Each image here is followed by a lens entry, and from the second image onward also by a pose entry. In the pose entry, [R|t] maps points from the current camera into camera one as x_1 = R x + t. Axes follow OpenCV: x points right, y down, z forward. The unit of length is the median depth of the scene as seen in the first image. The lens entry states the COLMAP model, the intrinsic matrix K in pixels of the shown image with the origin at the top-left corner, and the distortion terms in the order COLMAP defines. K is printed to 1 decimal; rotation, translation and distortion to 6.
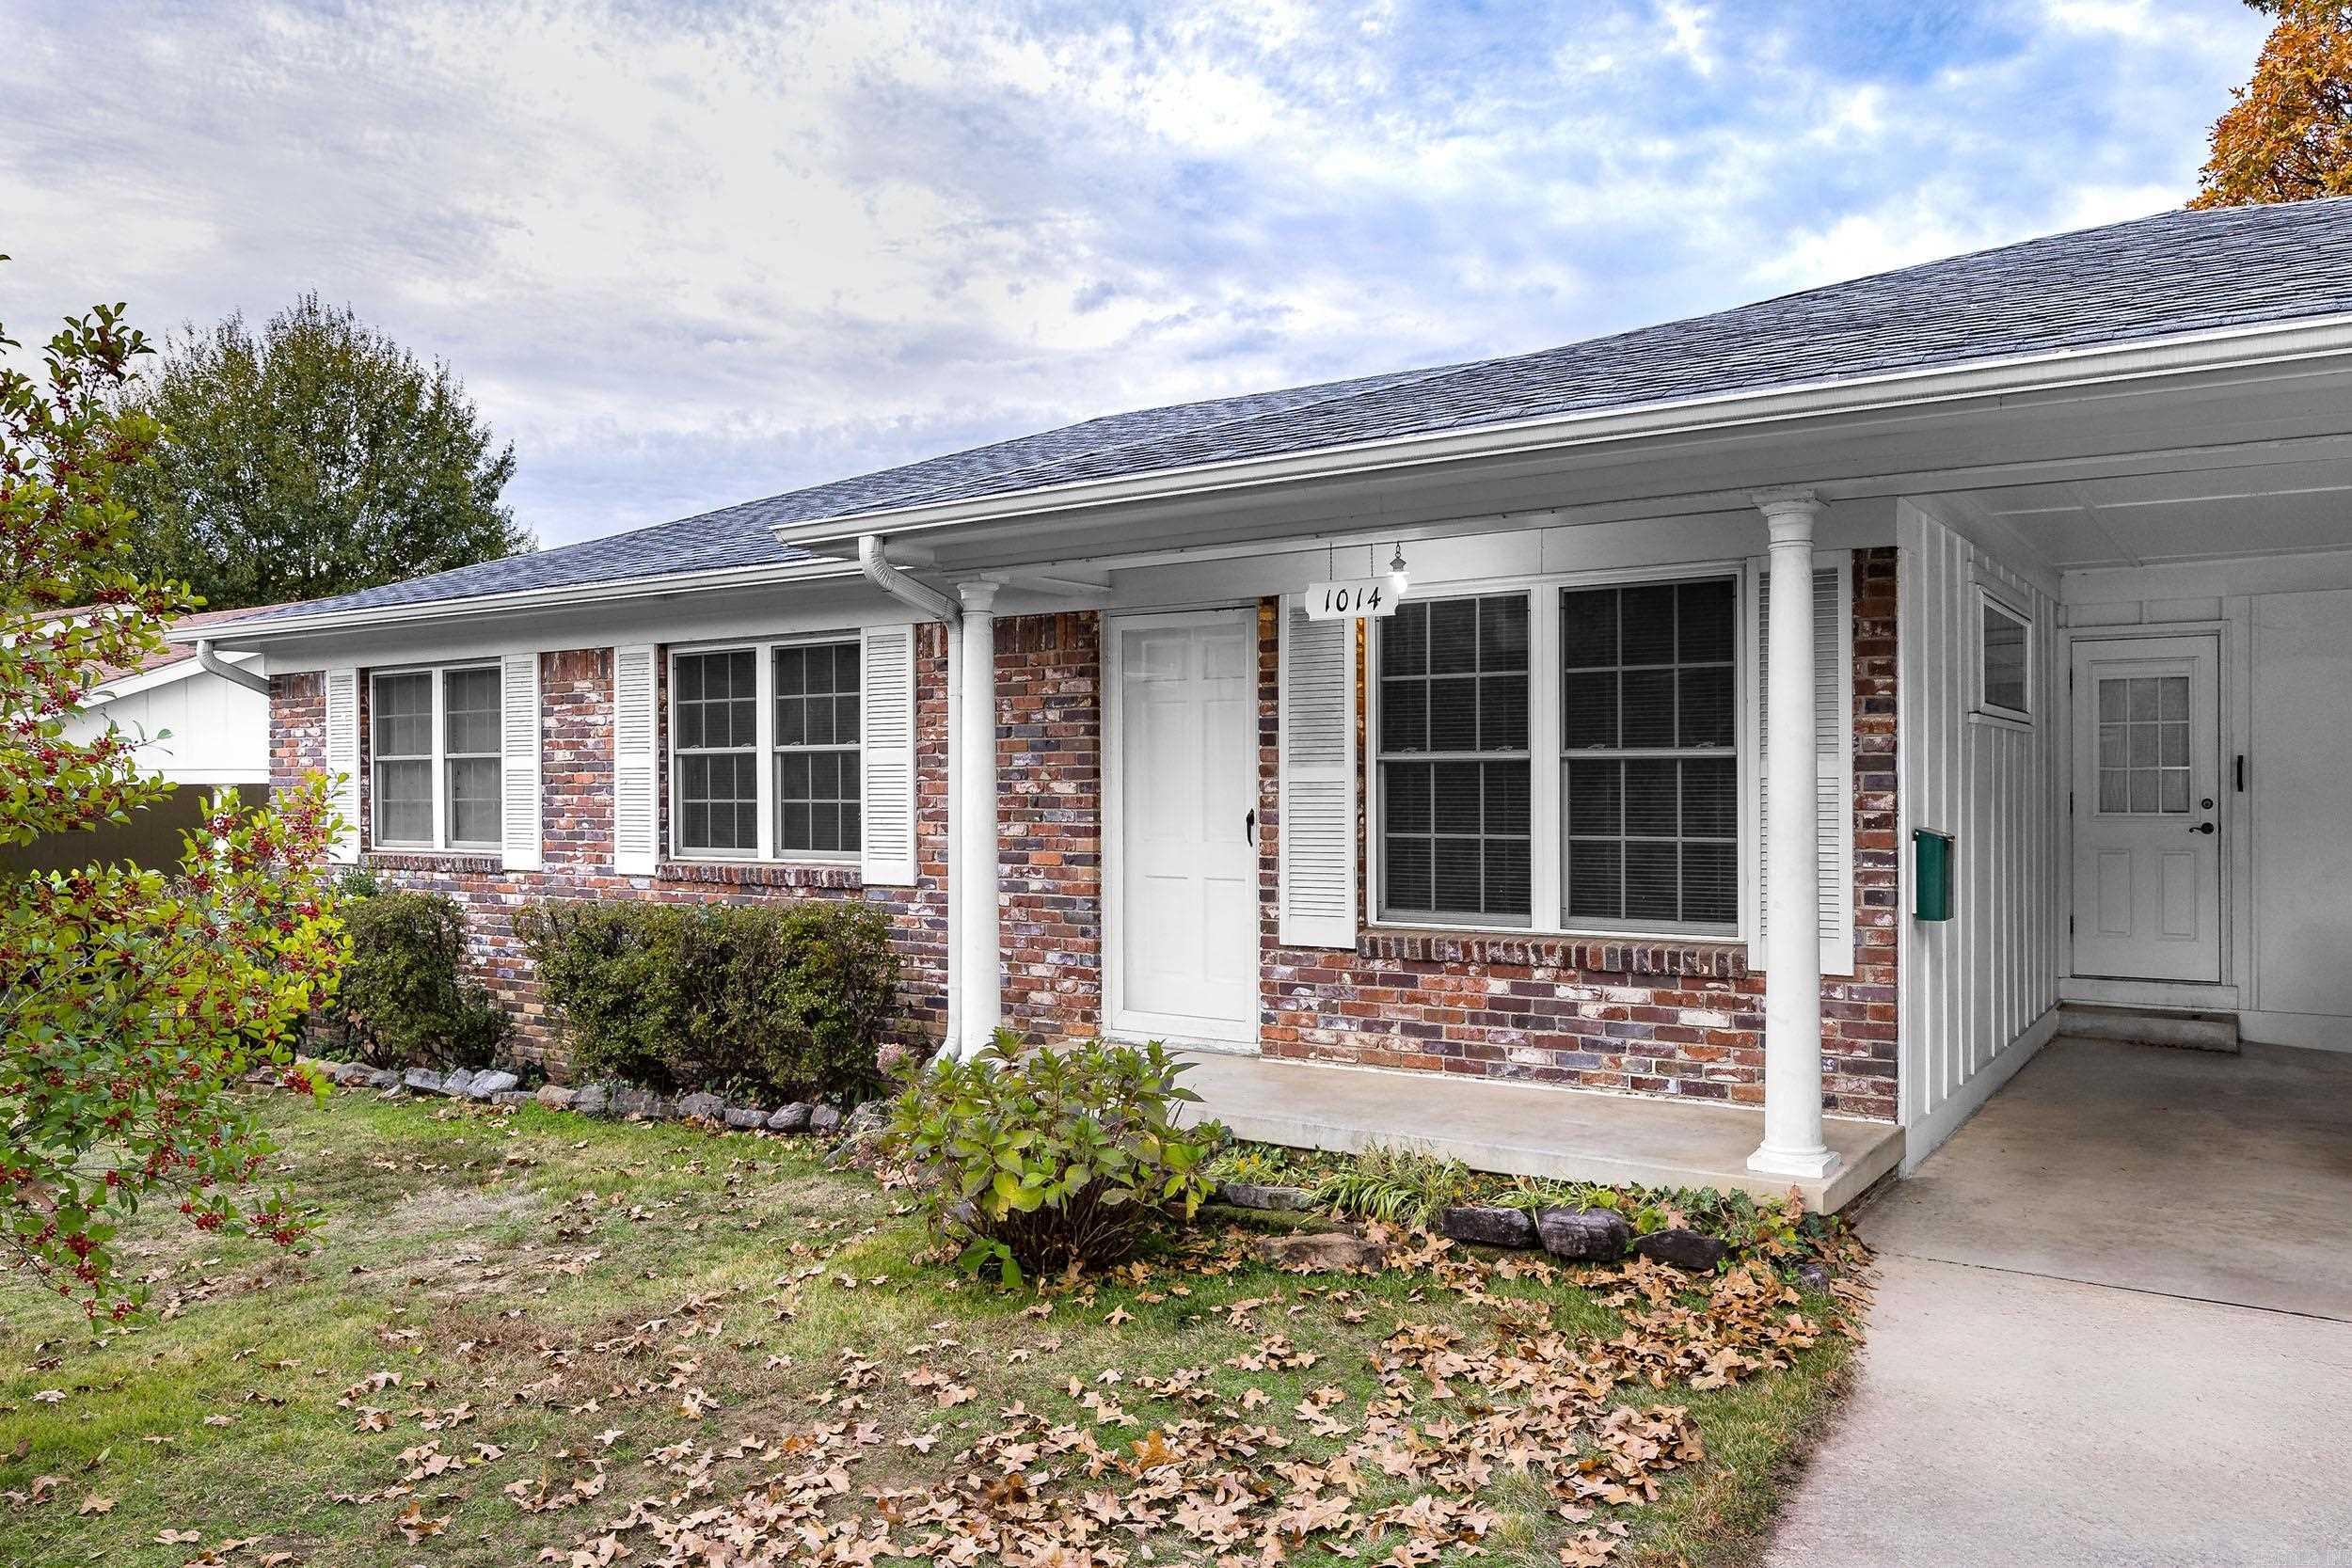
lens RADIAL K [[1933.4, 0, 1008.1], [0, 1933.4, 809.5], [0, 0, 1]] dist [-0.003547, -0.002001]
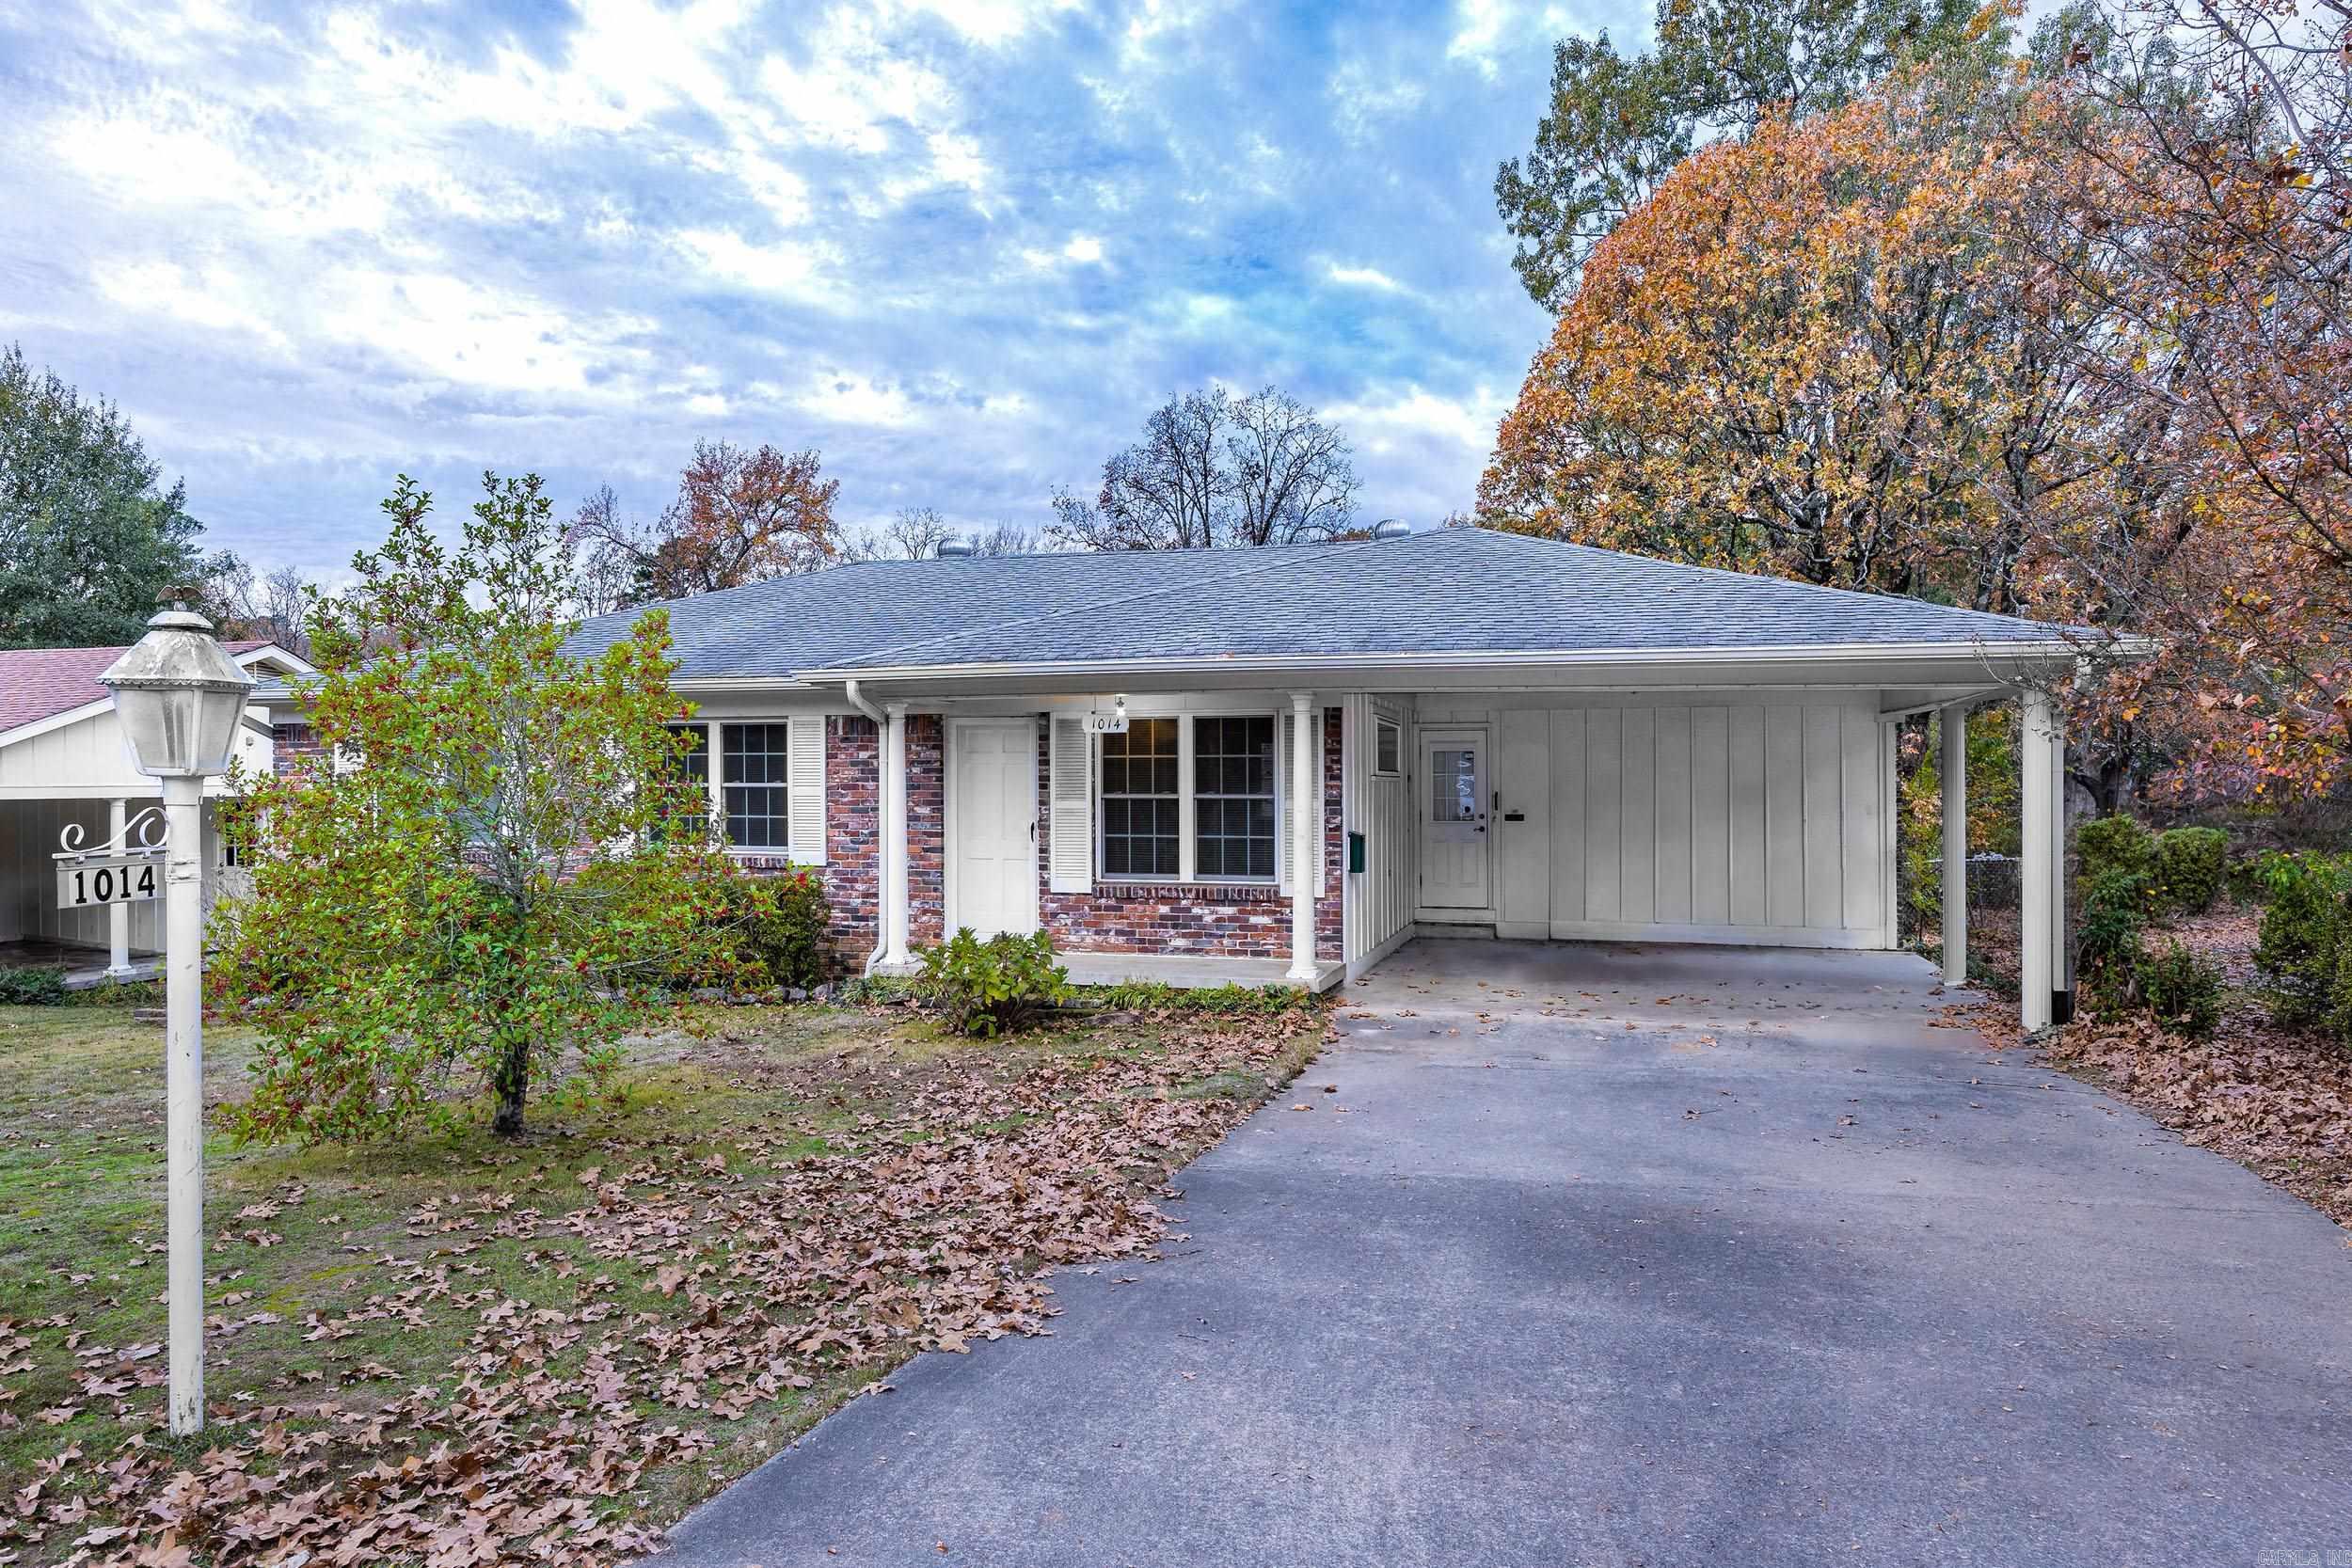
lens RADIAL K [[1947.9, 0, 1176.0], [0, 1947.9, 784.0], [0, 0, 1]] dist [0.002375, 0.002868]
pose [[0.935893, 0.002958, 0.352271, -0.426220], [0.000379, 0.999956, -0.009404, -0.020169], [-0.352283, 0.008935, 0.935851, -0.864491]]
